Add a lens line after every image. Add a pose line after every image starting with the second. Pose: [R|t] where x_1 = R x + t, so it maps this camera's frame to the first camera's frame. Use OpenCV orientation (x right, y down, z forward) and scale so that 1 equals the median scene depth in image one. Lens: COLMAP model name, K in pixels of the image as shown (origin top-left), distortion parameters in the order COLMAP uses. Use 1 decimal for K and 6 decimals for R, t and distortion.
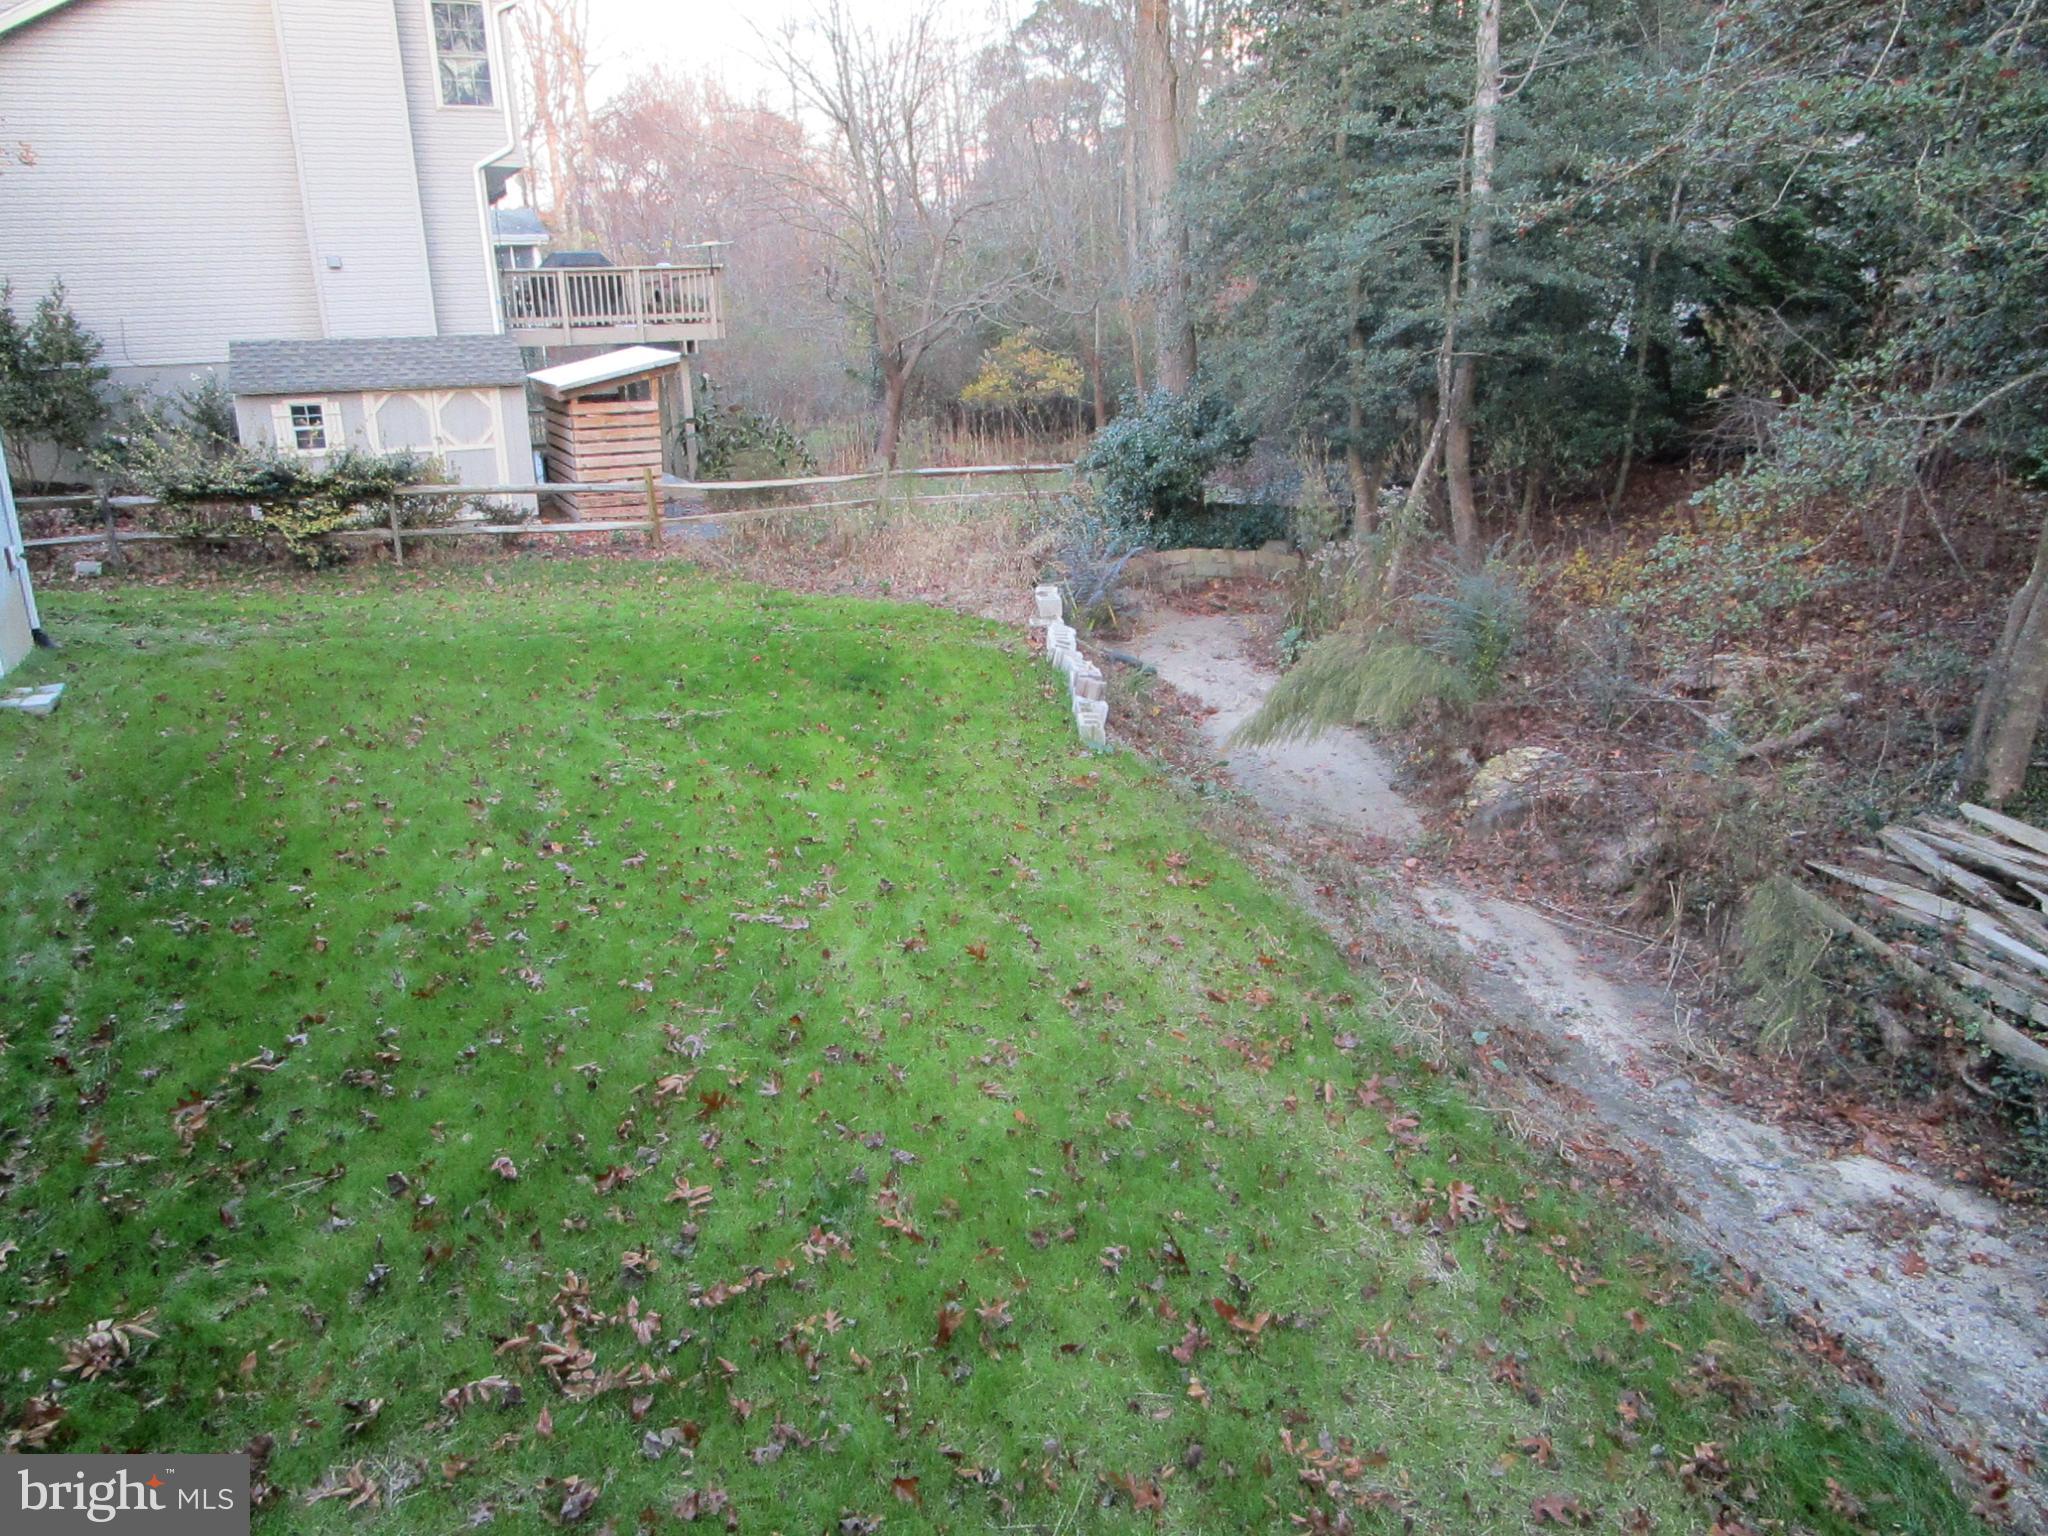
lens RADIAL K [[1474.1, 0, 1024.0], [0, 1474.1, 768.0], [0, 0, 1]] dist [-0.011221, -0.002967]
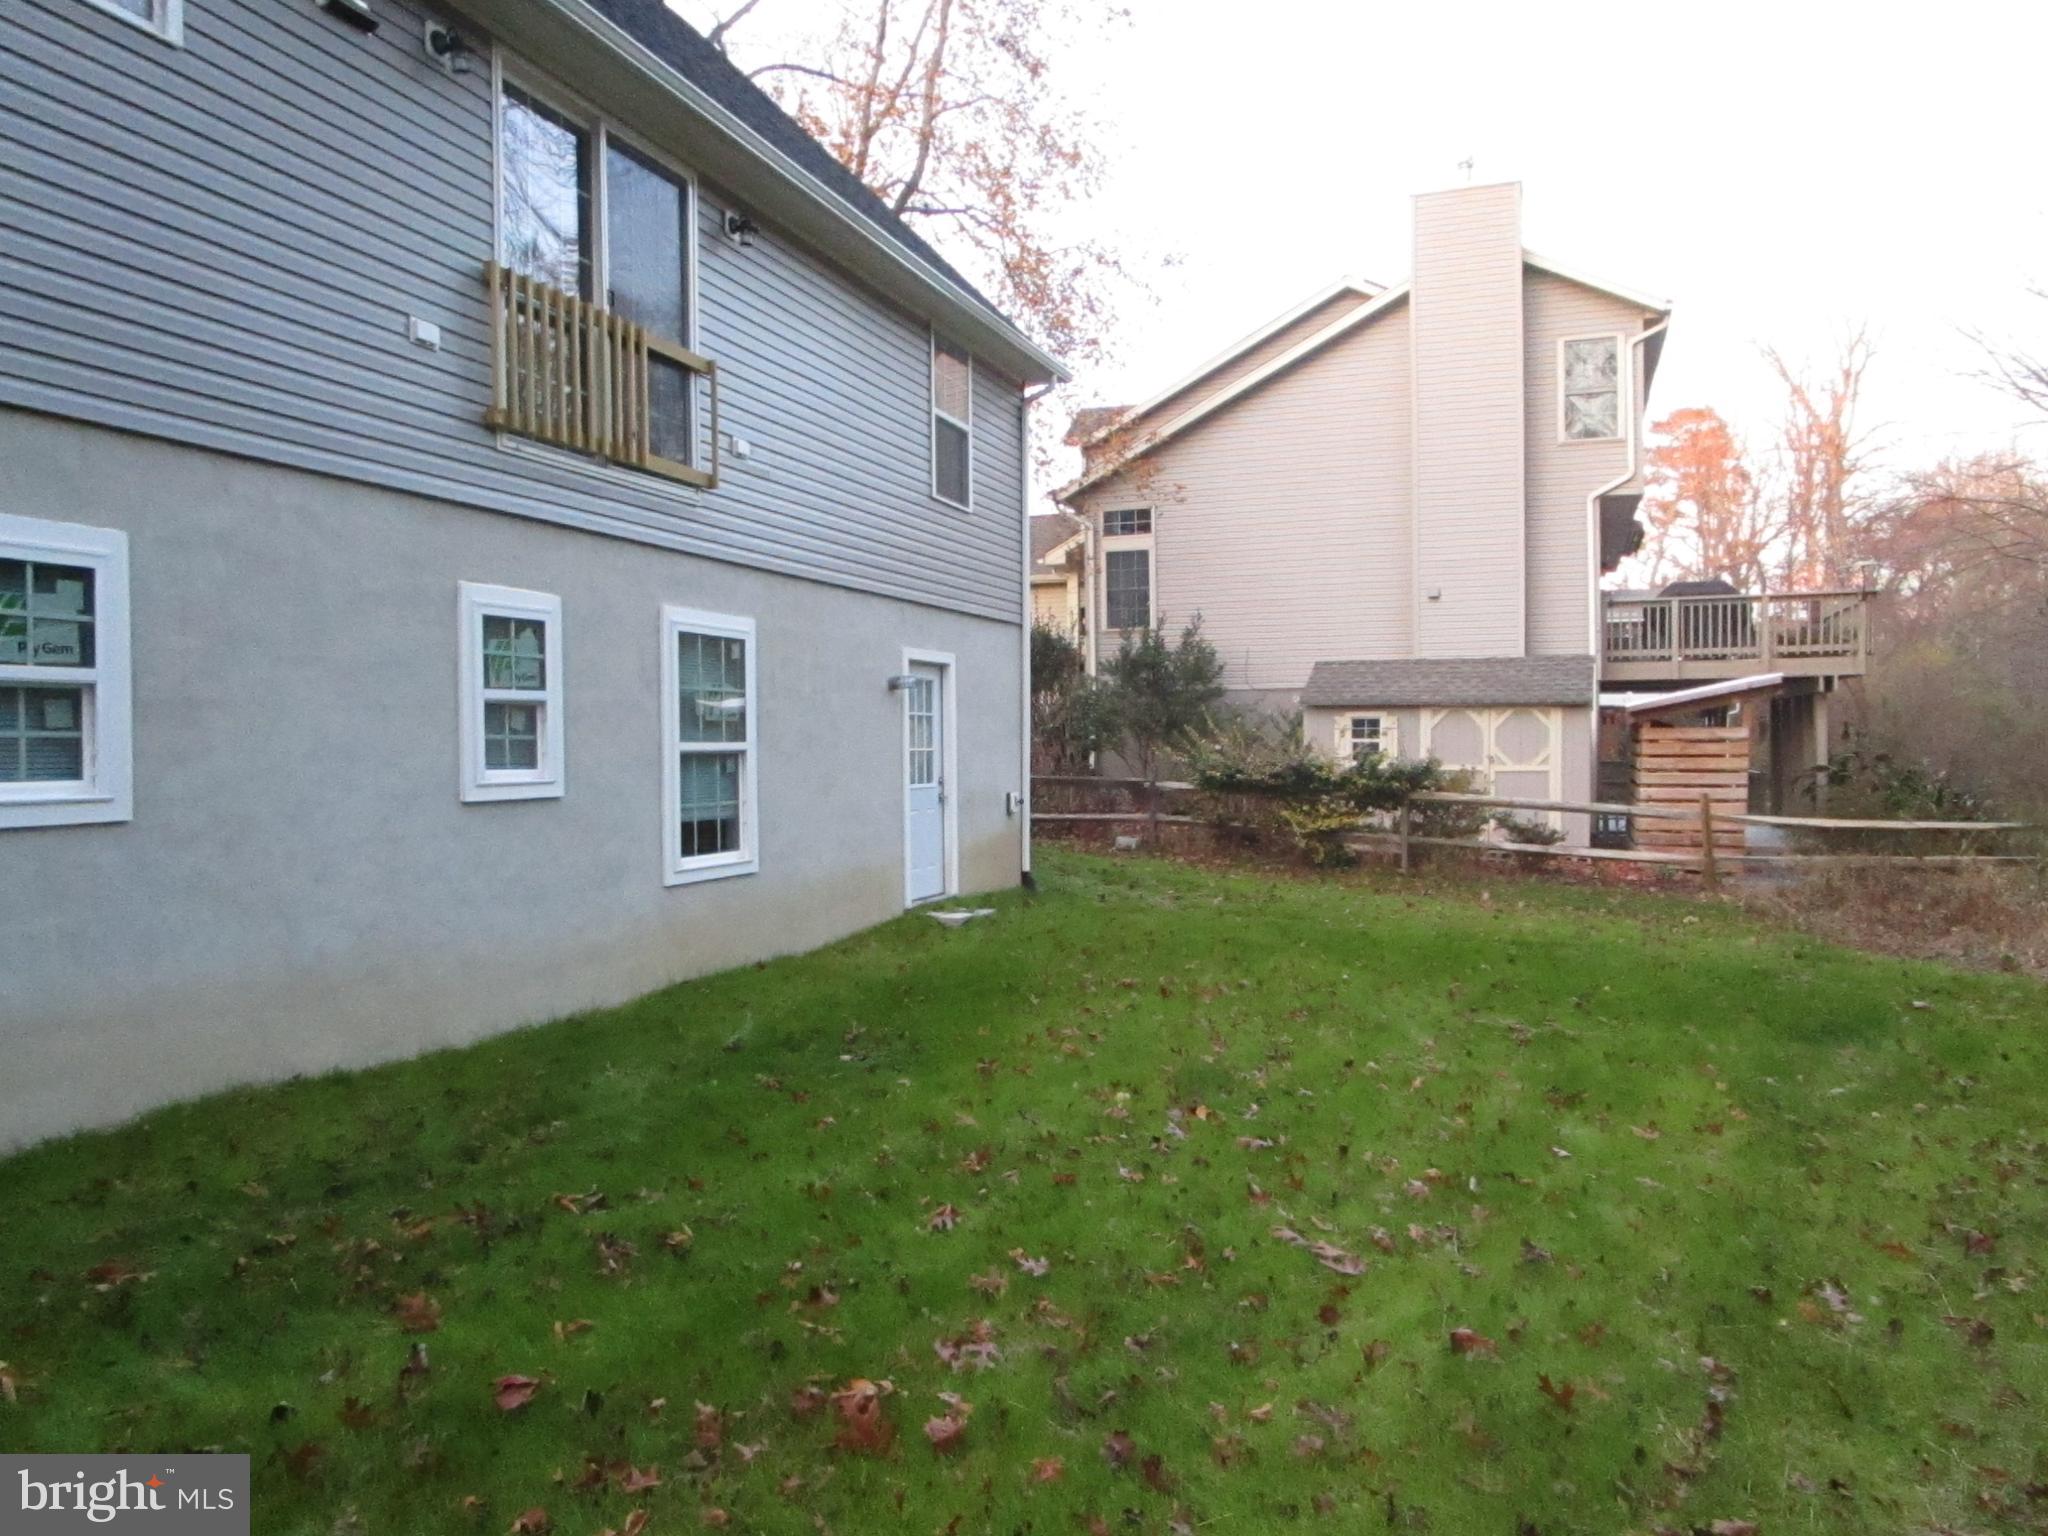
lens RADIAL K [[1474.1, 0, 1024.0], [0, 1474.1, 768.0], [0, 0, 1]] dist [-0.011221, -0.002967]
pose [[0.697810, 0.031301, -0.715599, 0.071487], [-0.224158, 0.958407, -0.176664, 0.017002], [0.680305, 0.283685, 0.675802, 0.163114]]
